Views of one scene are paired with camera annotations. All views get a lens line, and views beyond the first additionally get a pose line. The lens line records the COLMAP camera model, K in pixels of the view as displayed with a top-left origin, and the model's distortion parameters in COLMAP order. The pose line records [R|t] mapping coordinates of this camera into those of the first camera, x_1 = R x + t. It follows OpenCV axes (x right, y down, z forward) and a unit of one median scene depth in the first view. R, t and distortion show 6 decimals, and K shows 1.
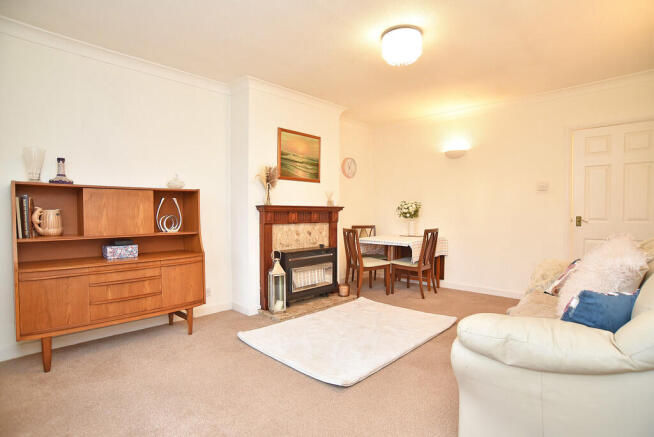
lens RADIAL K [[347.0, 0, 327.0], [0, 347.0, 218.5], [0, 0, 1]] dist [-0.001442, -0.000067]
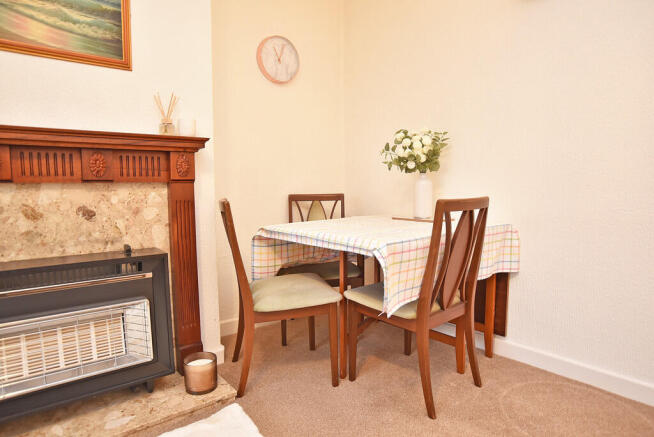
lens RADIAL K [[362.9, 0, 327.0], [0, 362.9, 218.5], [0, 0, 1]] dist [-0.026259, -0.000297]
pose [[0.987083, -0.000170, -0.160207, 0.228187], [0.010423, 0.997949, 0.063159, 0.026230], [0.159867, -0.064013, 0.985061, 0.650173]]
